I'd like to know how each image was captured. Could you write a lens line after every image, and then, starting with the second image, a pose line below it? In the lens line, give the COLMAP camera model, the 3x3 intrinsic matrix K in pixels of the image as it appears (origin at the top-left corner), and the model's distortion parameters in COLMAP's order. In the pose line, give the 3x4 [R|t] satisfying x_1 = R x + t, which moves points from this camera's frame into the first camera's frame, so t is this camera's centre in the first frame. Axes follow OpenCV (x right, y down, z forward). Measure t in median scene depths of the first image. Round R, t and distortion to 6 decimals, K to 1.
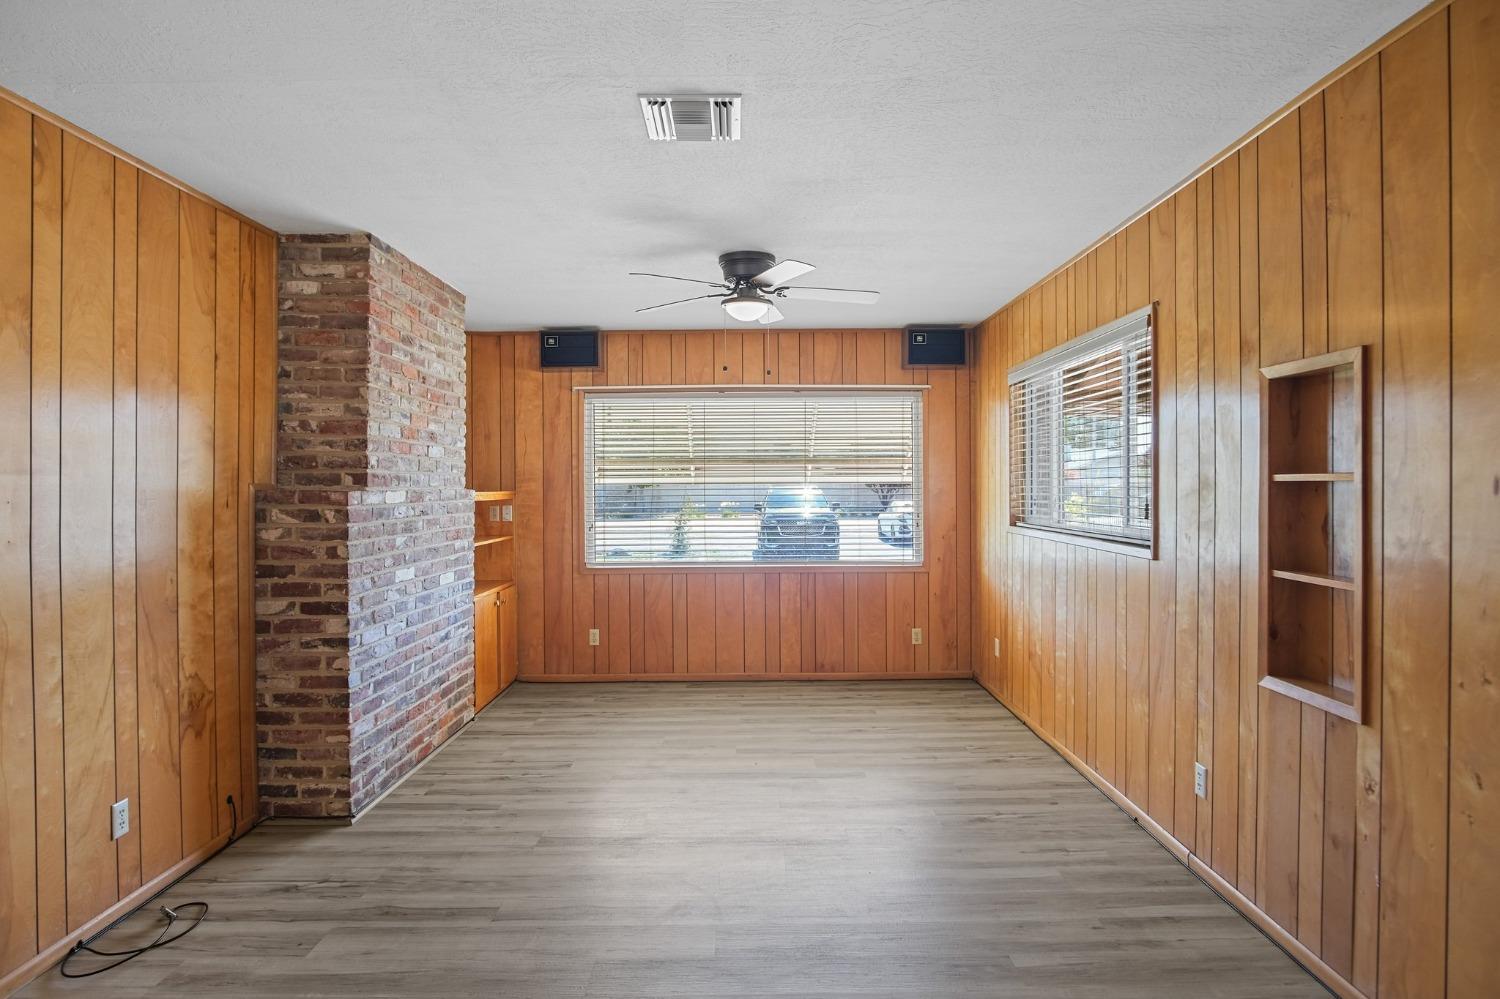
lens RADIAL K [[822.4, 0, 753.0], [0, 822.4, 539.3], [0, 0, 1]] dist [-0.029463, 0.002186]
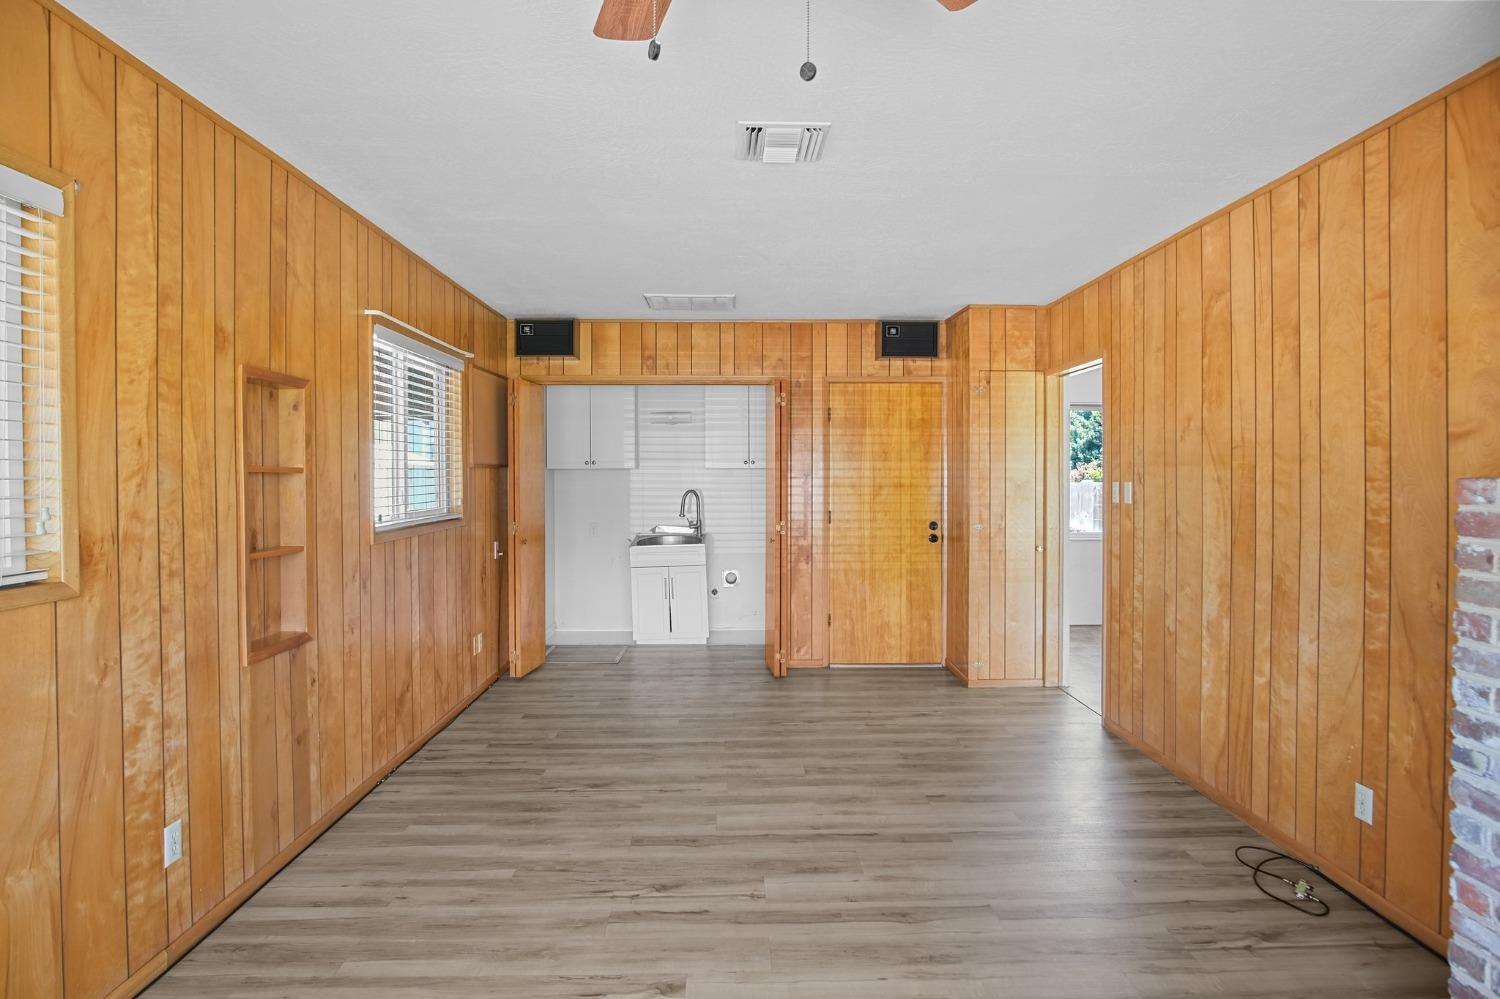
lens RADIAL K [[807.6, 0, 750.1], [0, 807.6, 482.2], [0, 0, 1]] dist [-0.032346, 0.008568]
pose [[-0.999860, 0.006668, -0.015357, -0.012821], [0.005538, 0.997352, 0.072512, -0.121369], [0.015800, 0.072417, -0.997249, 1.881510]]
